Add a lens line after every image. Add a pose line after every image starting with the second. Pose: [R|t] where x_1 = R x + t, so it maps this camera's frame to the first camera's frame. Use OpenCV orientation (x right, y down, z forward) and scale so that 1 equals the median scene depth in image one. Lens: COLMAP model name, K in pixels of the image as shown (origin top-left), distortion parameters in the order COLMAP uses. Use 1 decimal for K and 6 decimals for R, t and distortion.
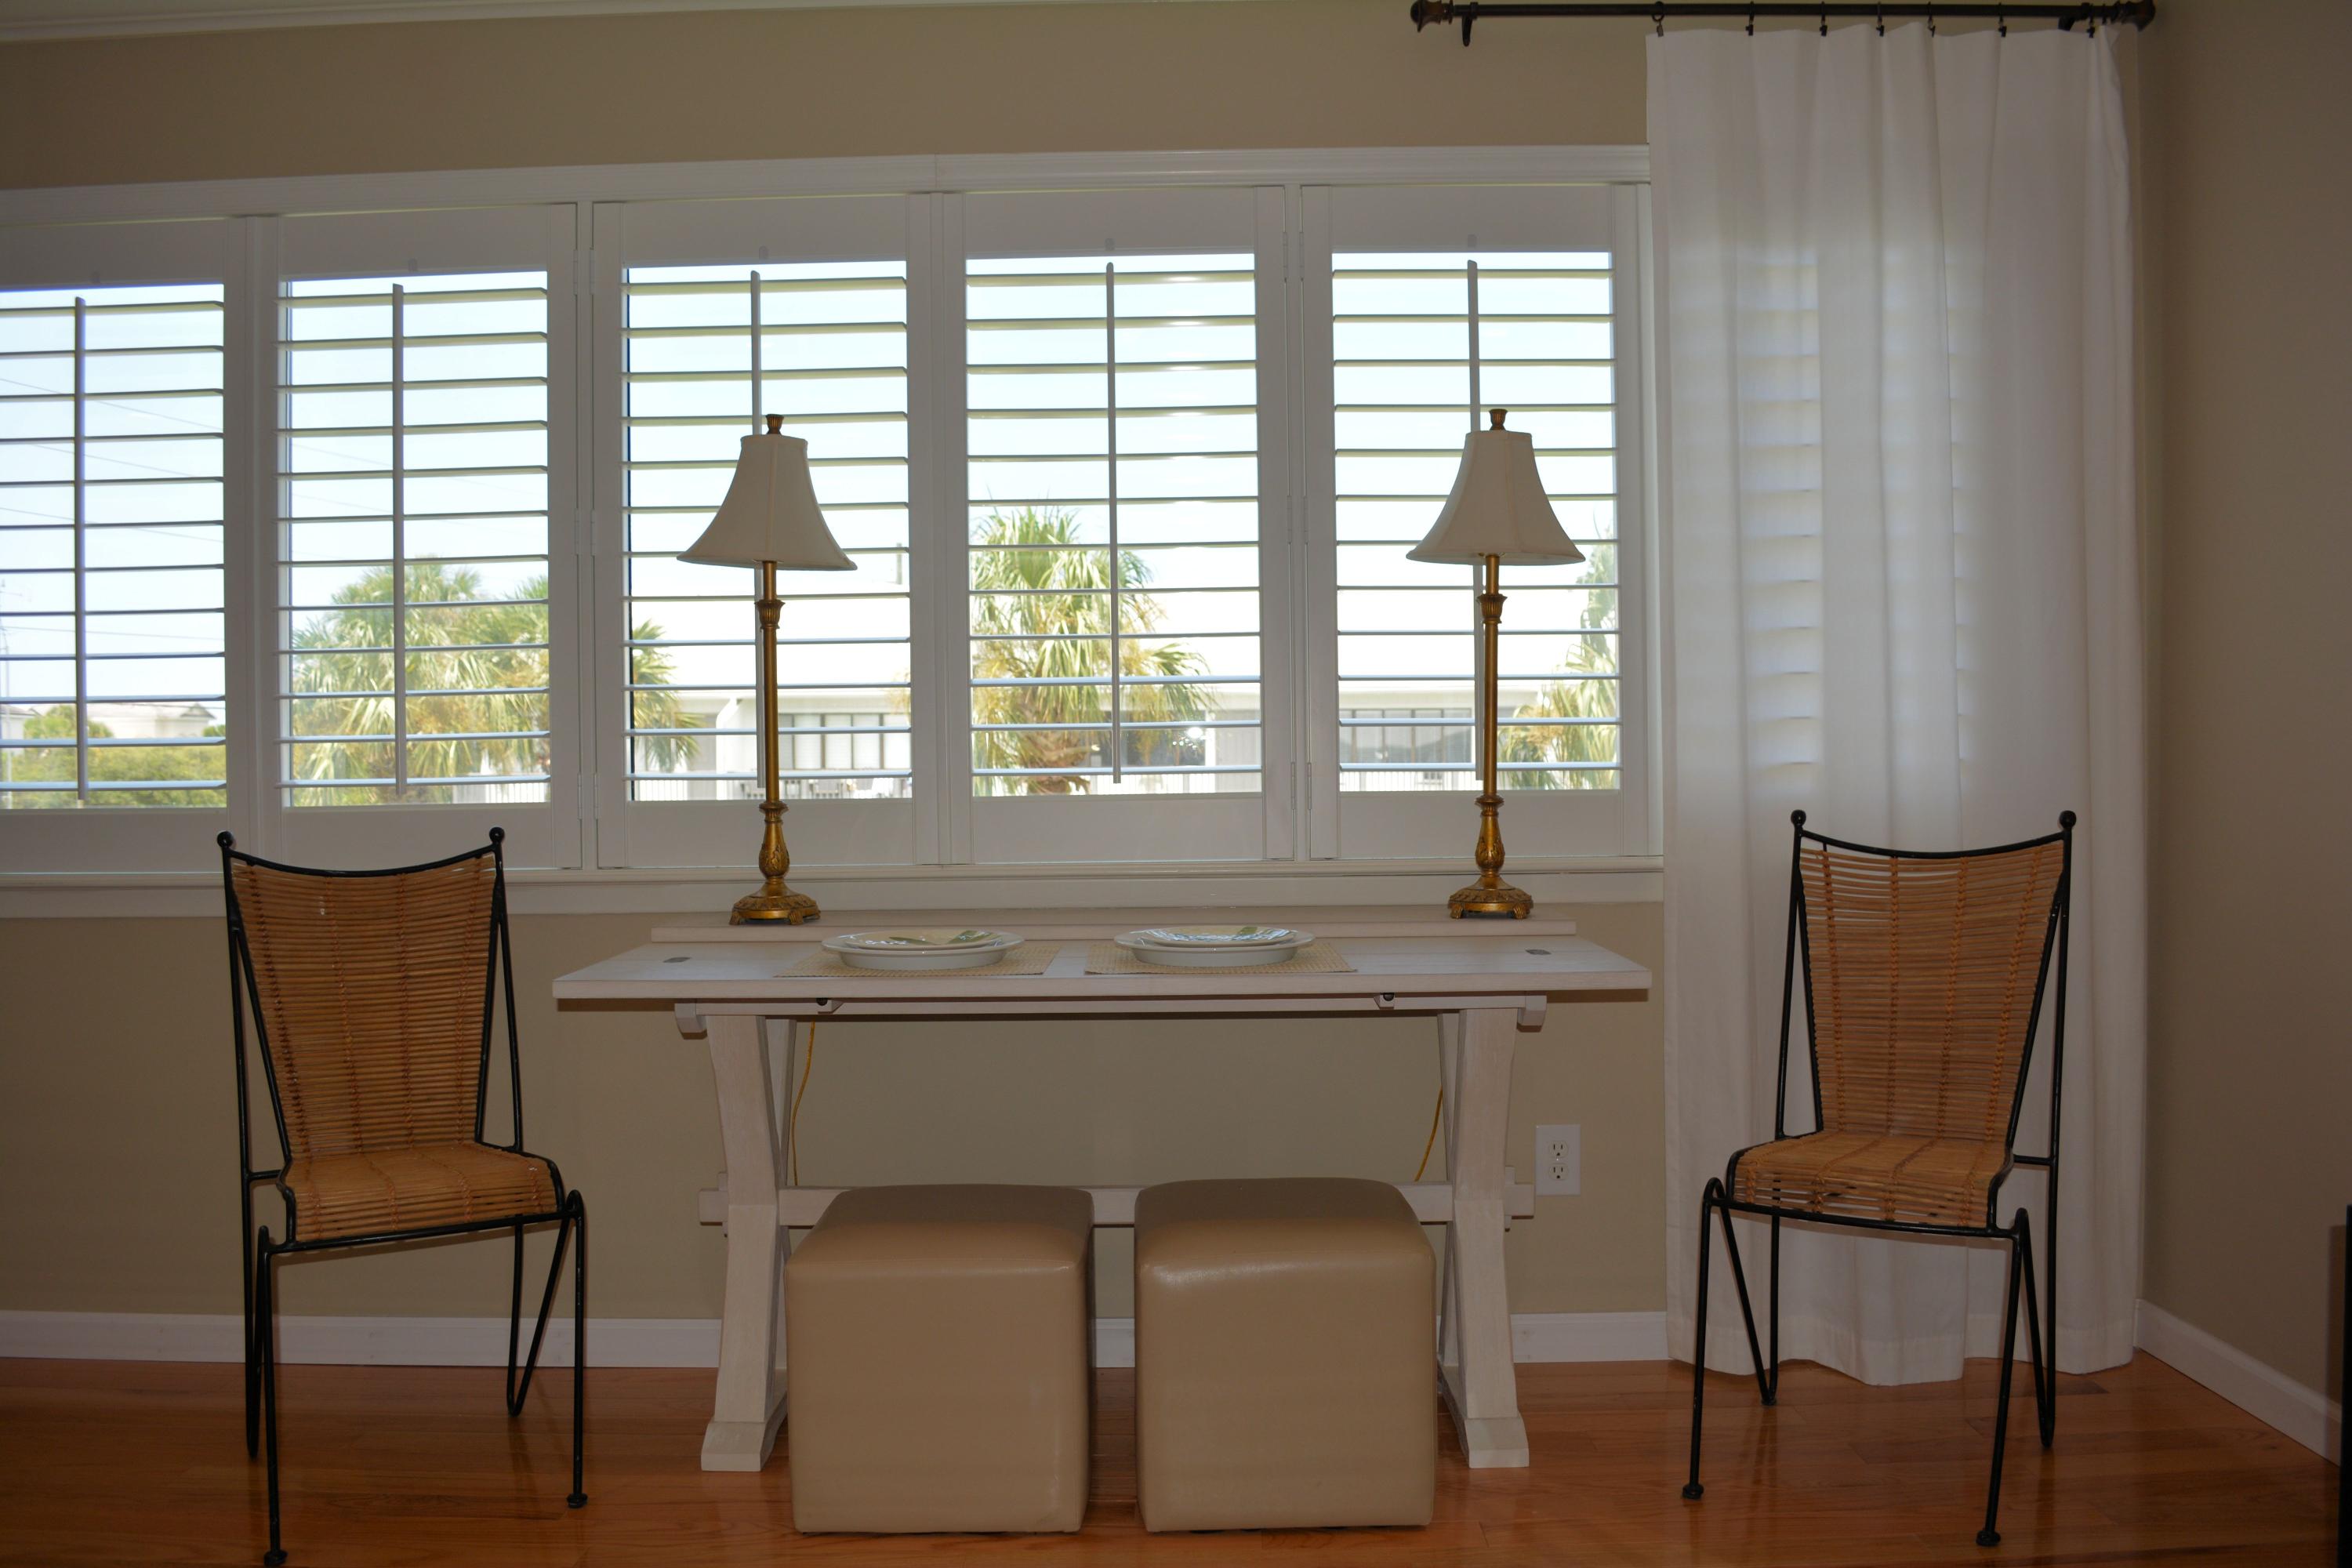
lens RADIAL K [[1821.2, 0, 1176.0], [0, 1821.2, 784.0], [0, 0, 1]] dist [-0.075758, 0.001376]
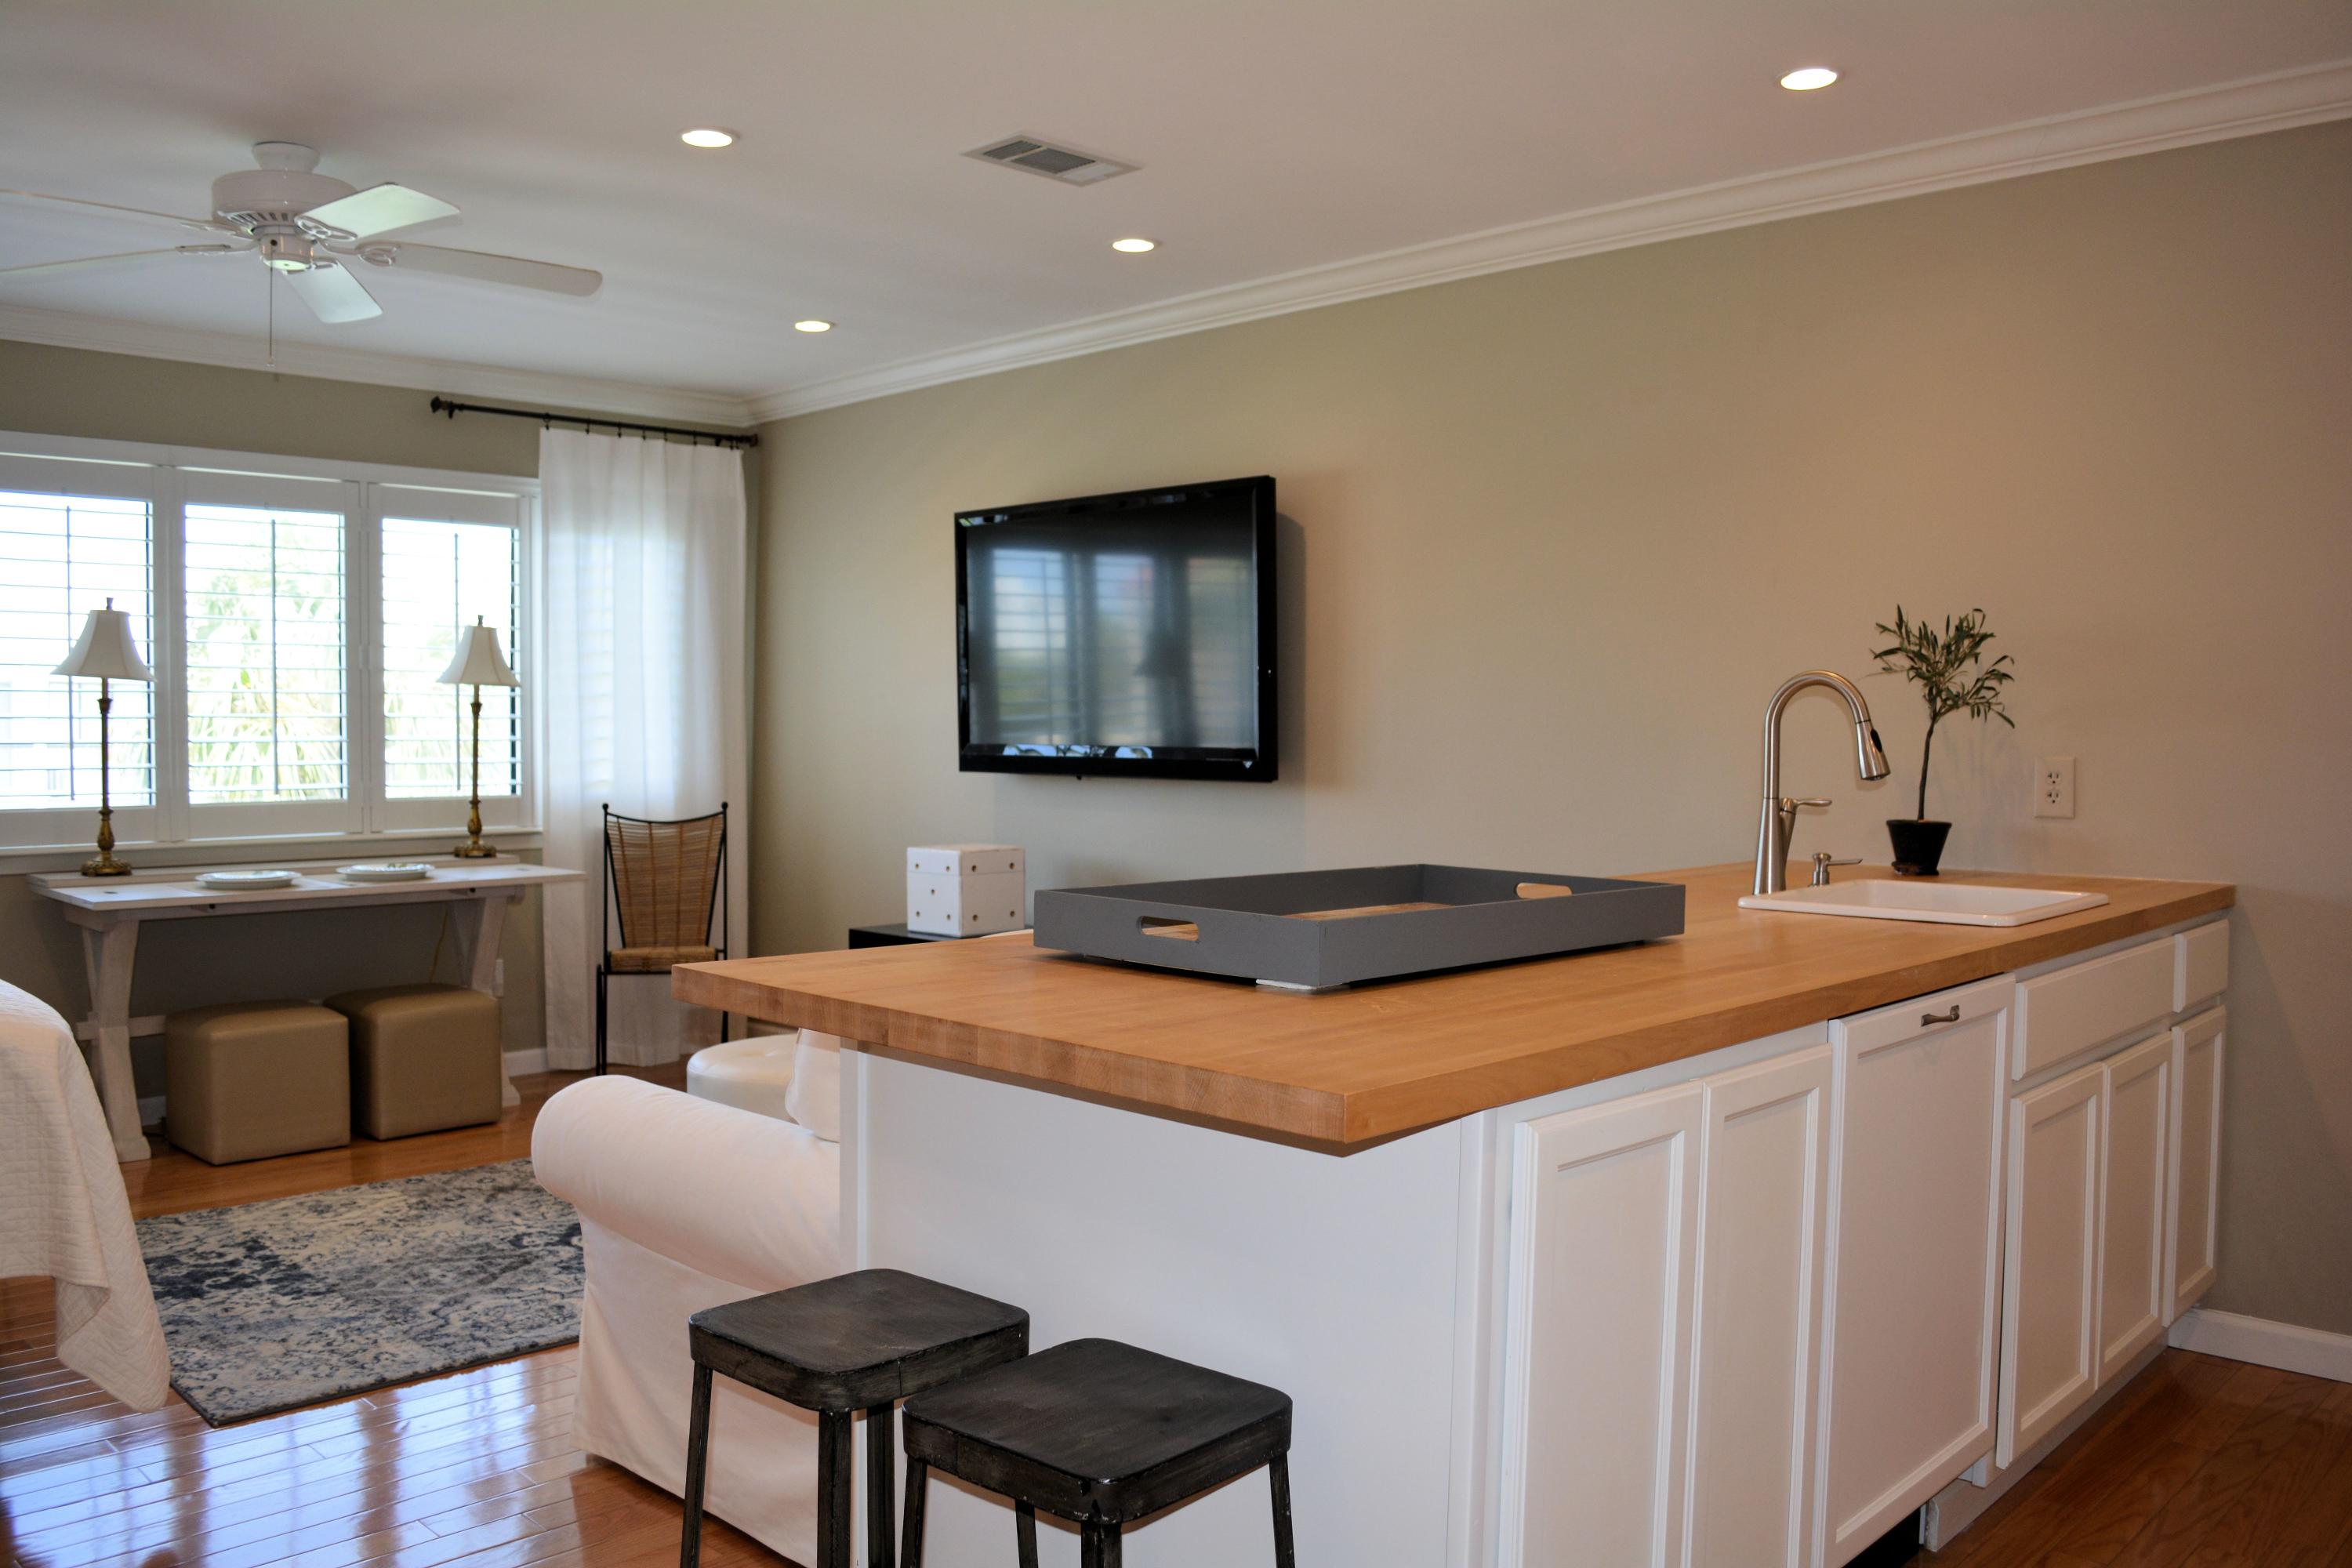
lens RADIAL K [[1821.2, 0, 1176.0], [0, 1821.2, 784.0], [0, 0, 1]] dist [-0.075758, 0.001376]
pose [[0.684114, -0.010907, 0.729293, -0.768107], [-0.000805, 0.999876, 0.015709, -0.042795], [-0.729374, -0.011334, 0.684021, -0.976897]]
